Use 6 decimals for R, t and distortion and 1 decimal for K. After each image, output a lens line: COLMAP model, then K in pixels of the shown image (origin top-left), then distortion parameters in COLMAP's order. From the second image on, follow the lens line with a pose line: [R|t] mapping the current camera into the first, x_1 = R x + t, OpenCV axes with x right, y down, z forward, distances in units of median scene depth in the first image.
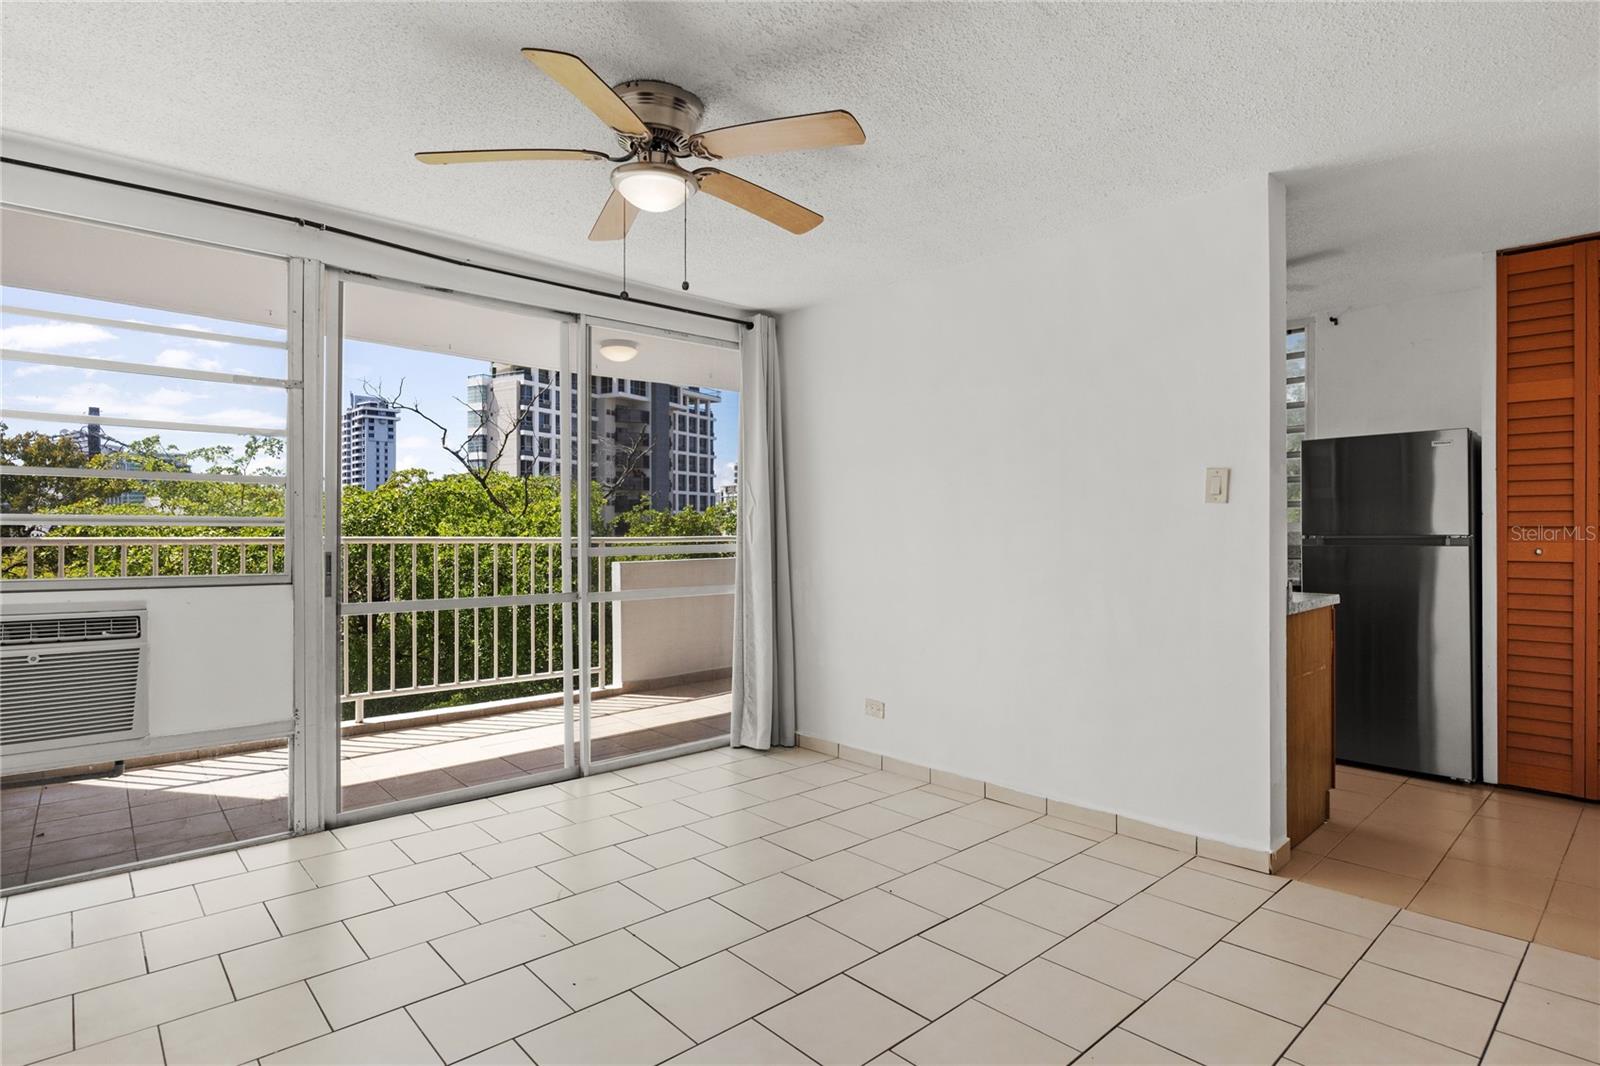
lens RADIAL K [[821.2, 0, 805.1], [0, 821.2, 531.3], [0, 0, 1]] dist [-0.013158, -0.003036]
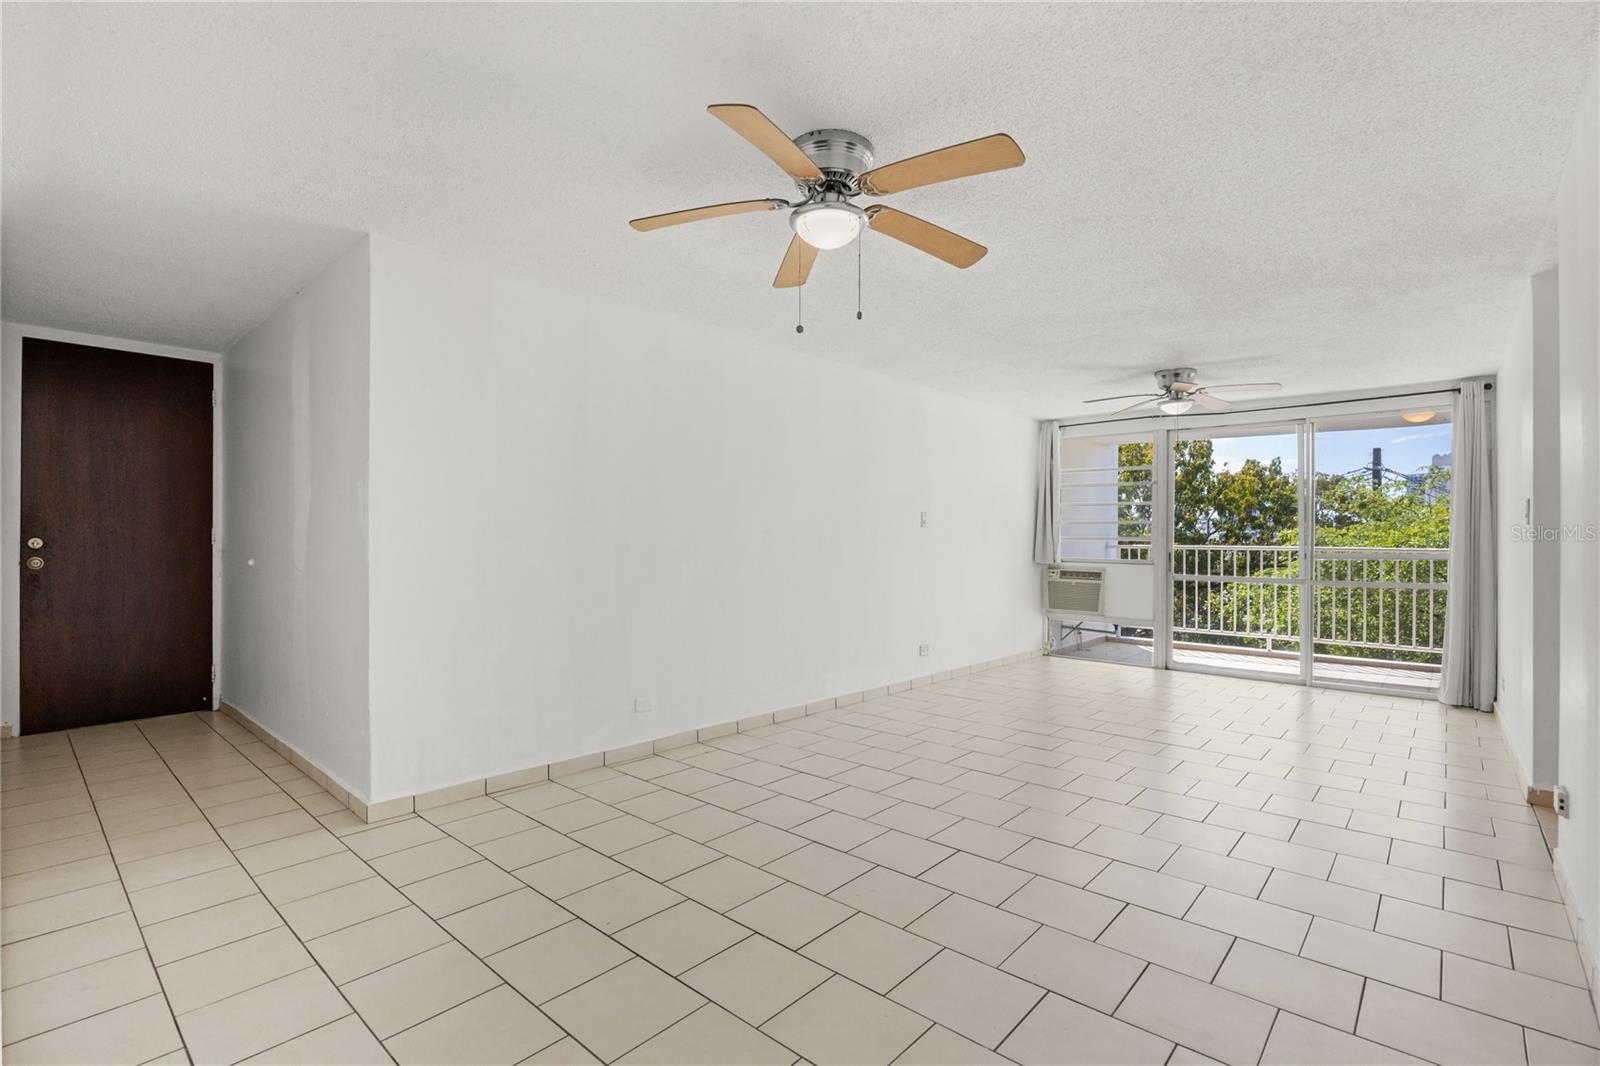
lens RADIAL K [[727.8, 0, 803.6], [0, 727.8, 537.4], [0, 0, 1]] dist [-0.012818, -0.000068]
pose [[0.105616, -0.002748, -0.994403, 1.061181], [-0.004355, 0.999985, -0.003226, -0.003625], [0.994397, 0.004671, 0.105603, -0.201091]]
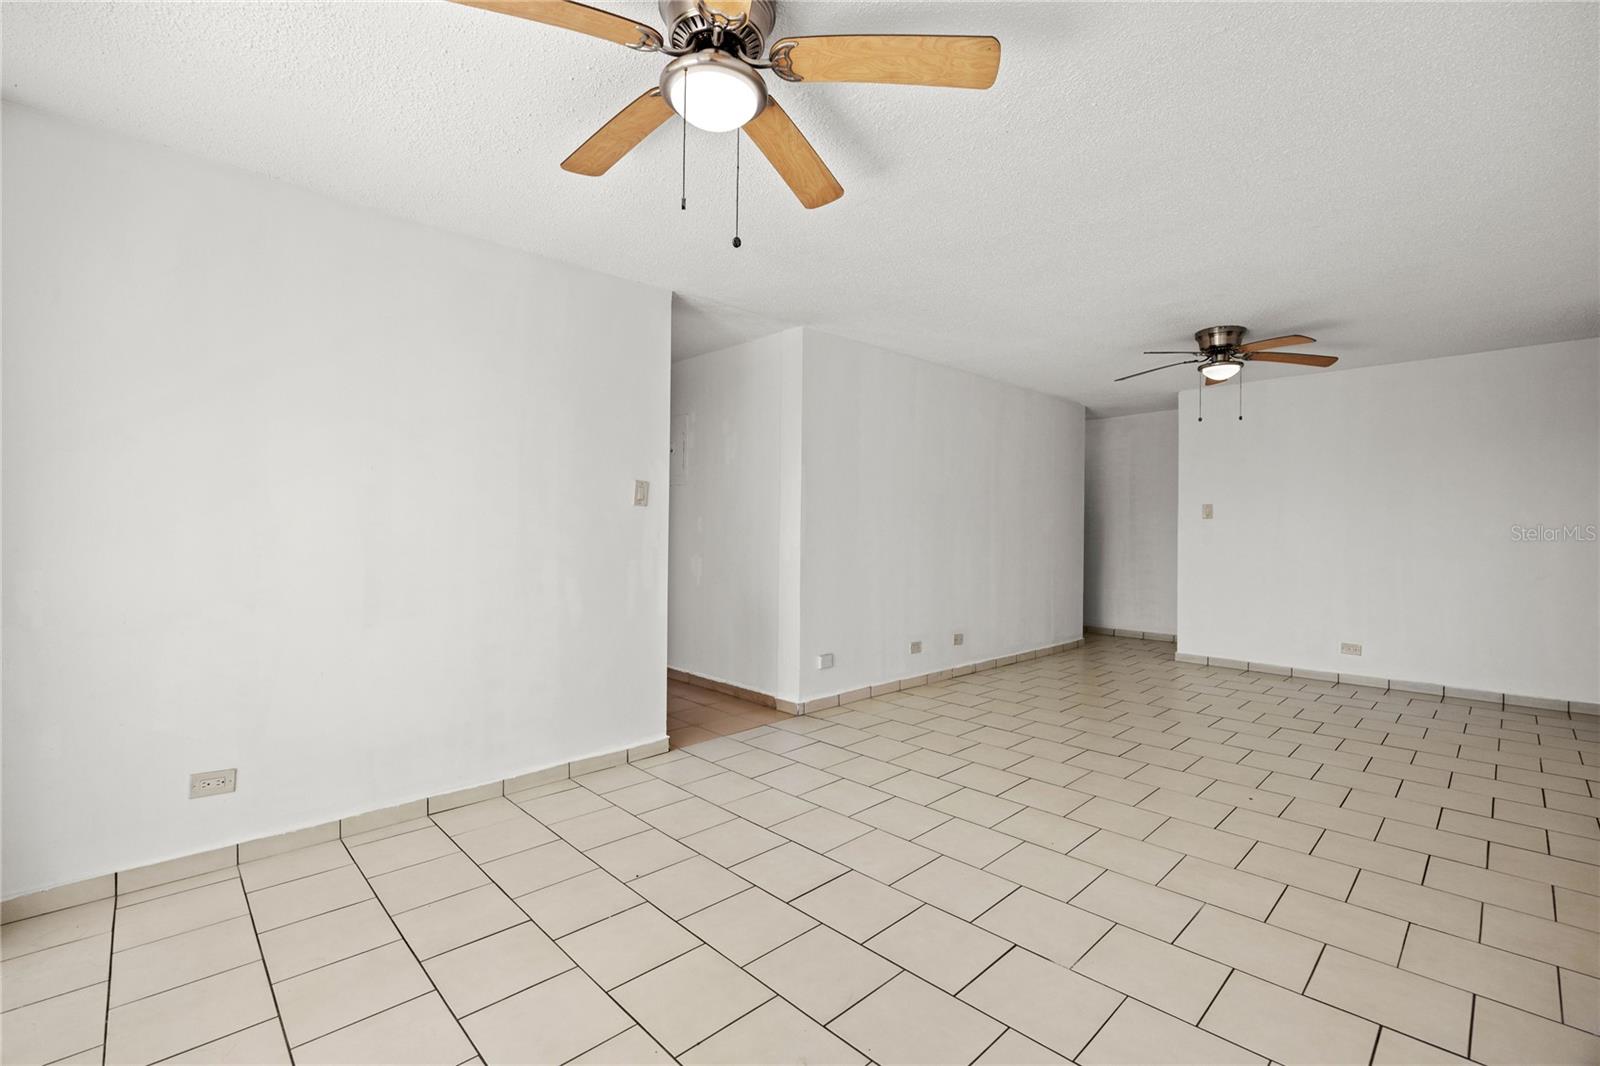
lens RADIAL K [[699.2, 0, 811.9], [0, 699.2, 522.8], [0, 0, 1]] dist [-0.018678, 0.000926]
pose [[-0.037764, 0.006716, 0.999264, -0.490286], [-0.008879, 0.999936, -0.007056, 0.000391], [-0.999247, -0.009139, -0.037702, 0.516018]]
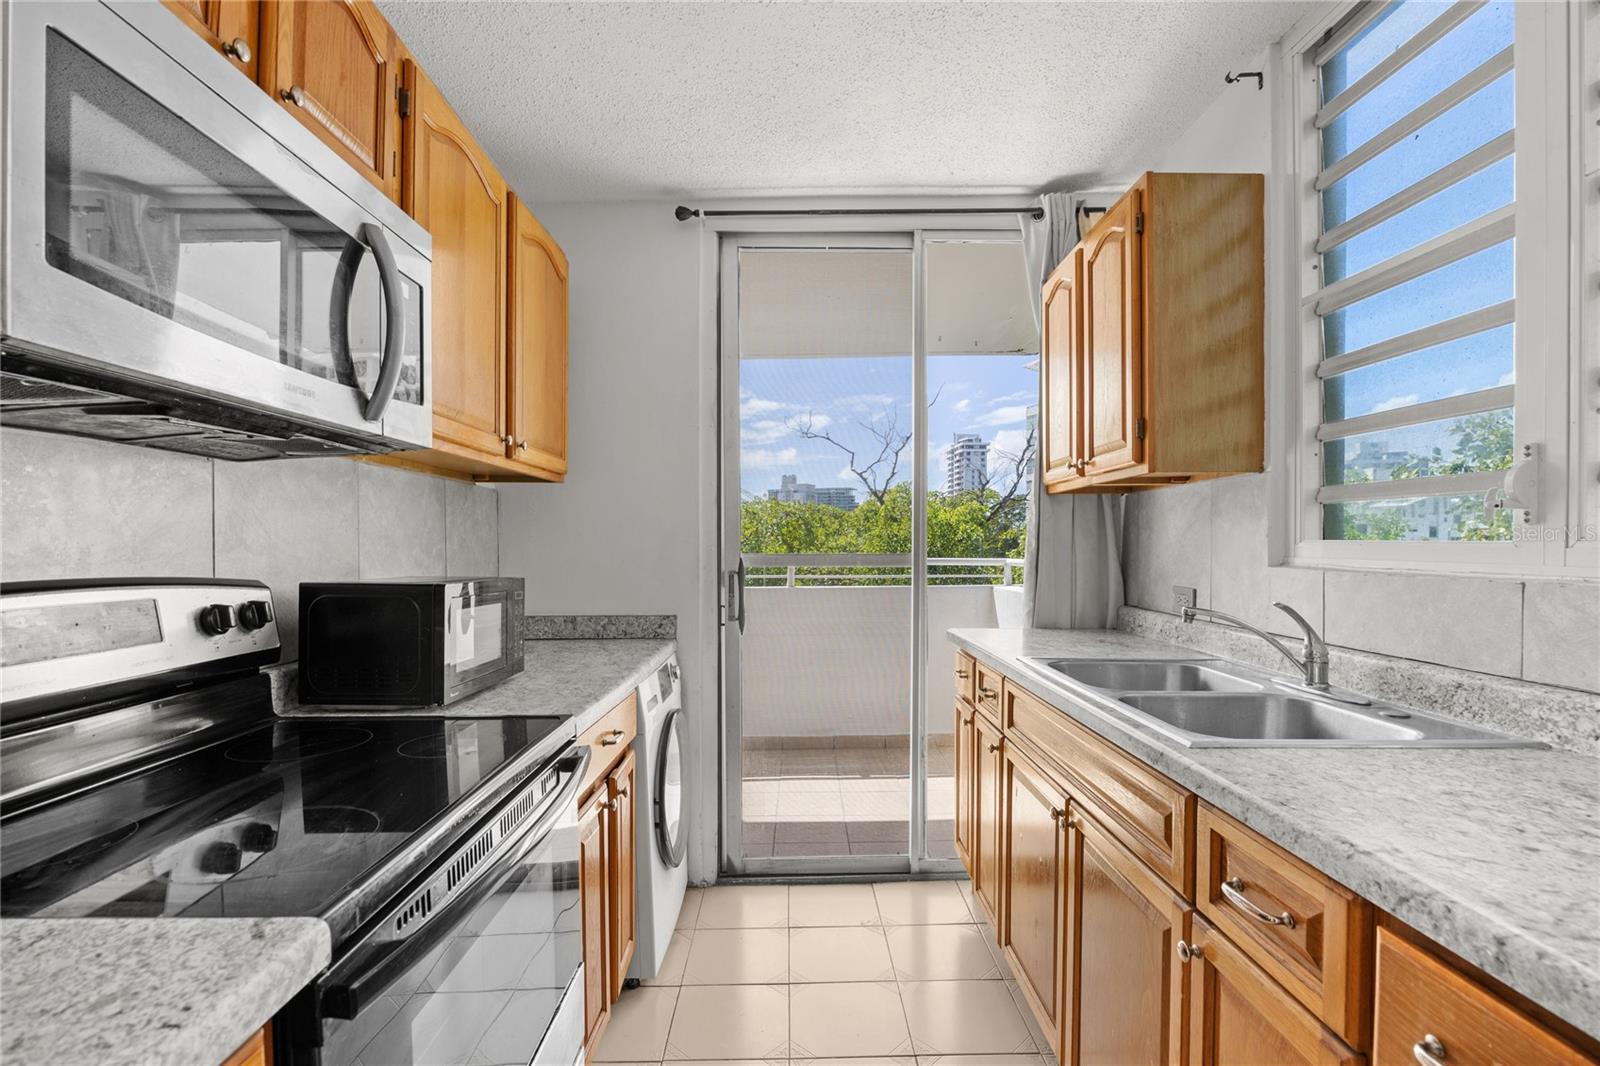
lens RADIAL K [[727.8, 0, 806.0], [0, 727.8, 549.7], [0, 0, 1]] dist [-0.012818, -0.000068]
pose [[0.749678, 0.007009, -0.661765, 0.579464], [-0.001080, 0.999956, 0.009367, -0.011009], [0.661802, -0.006308, 0.749652, 0.852446]]
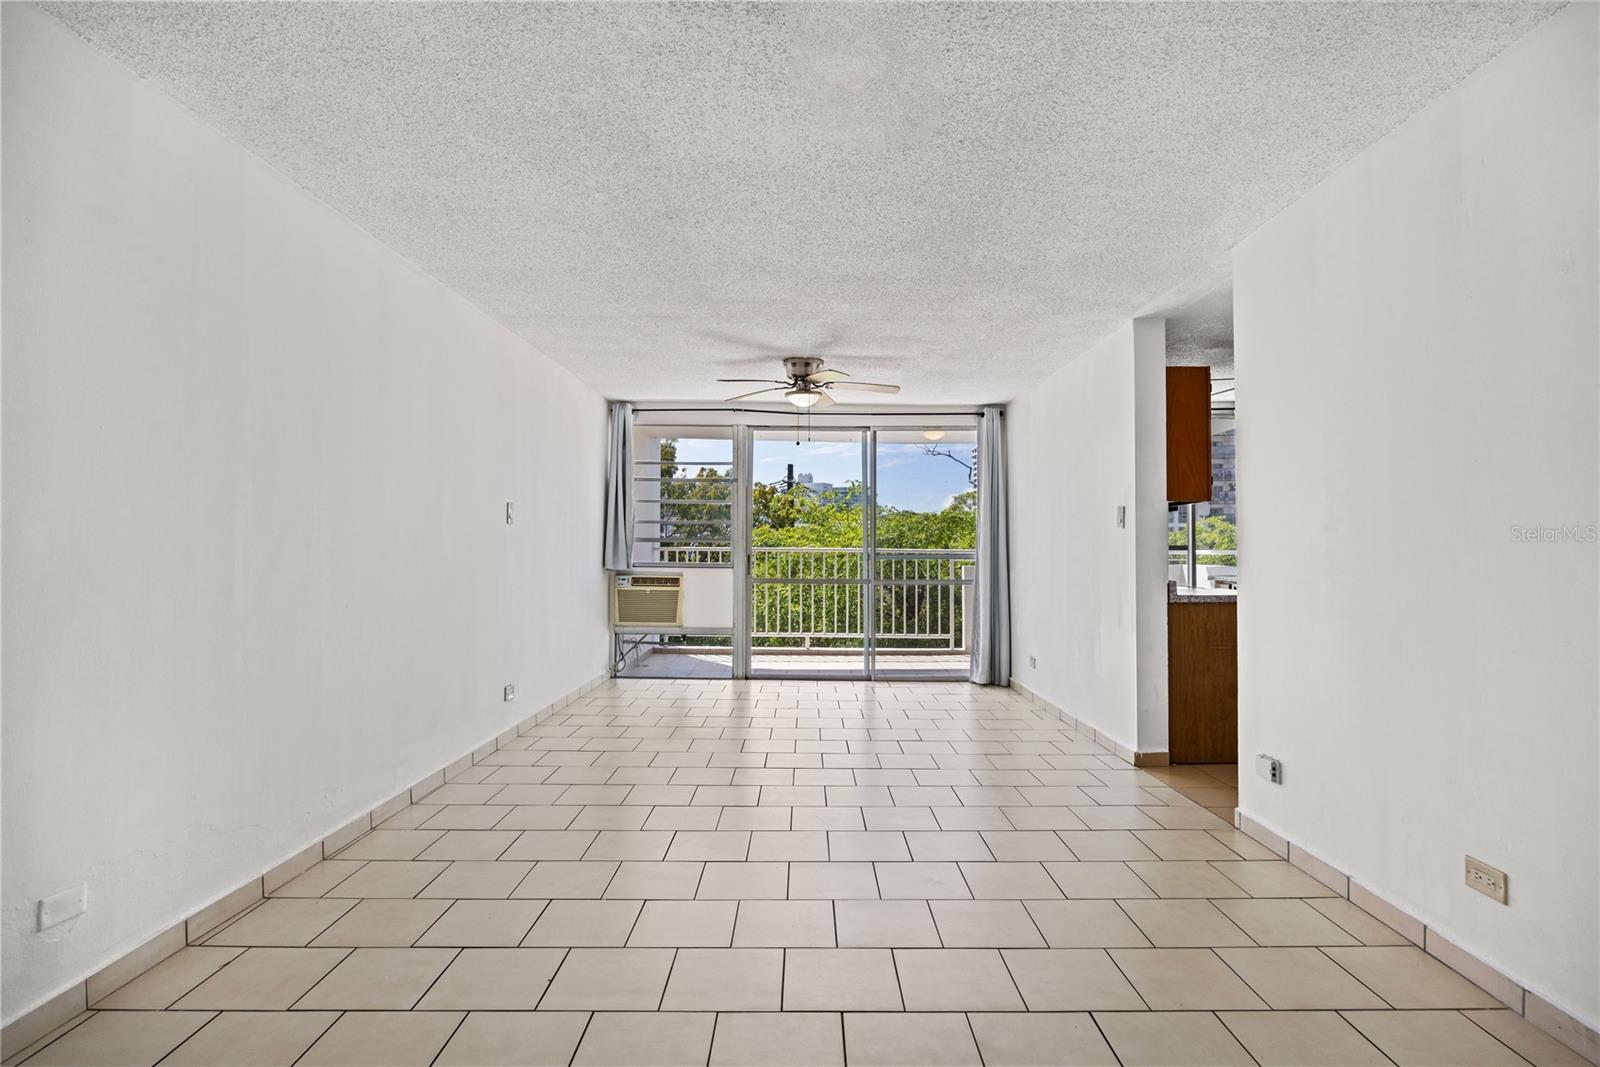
lens RADIAL K [[773.5, 0, 802.6], [0, 773.5, 524.8], [0, 0, 1]] dist [-0.001079, -0.001503]
pose [[0.738551, -0.014614, -0.674039, 0.726771], [-0.003438, 0.999670, -0.025441, -0.000656], [0.674188, 0.021107, 0.738258, -0.349124]]
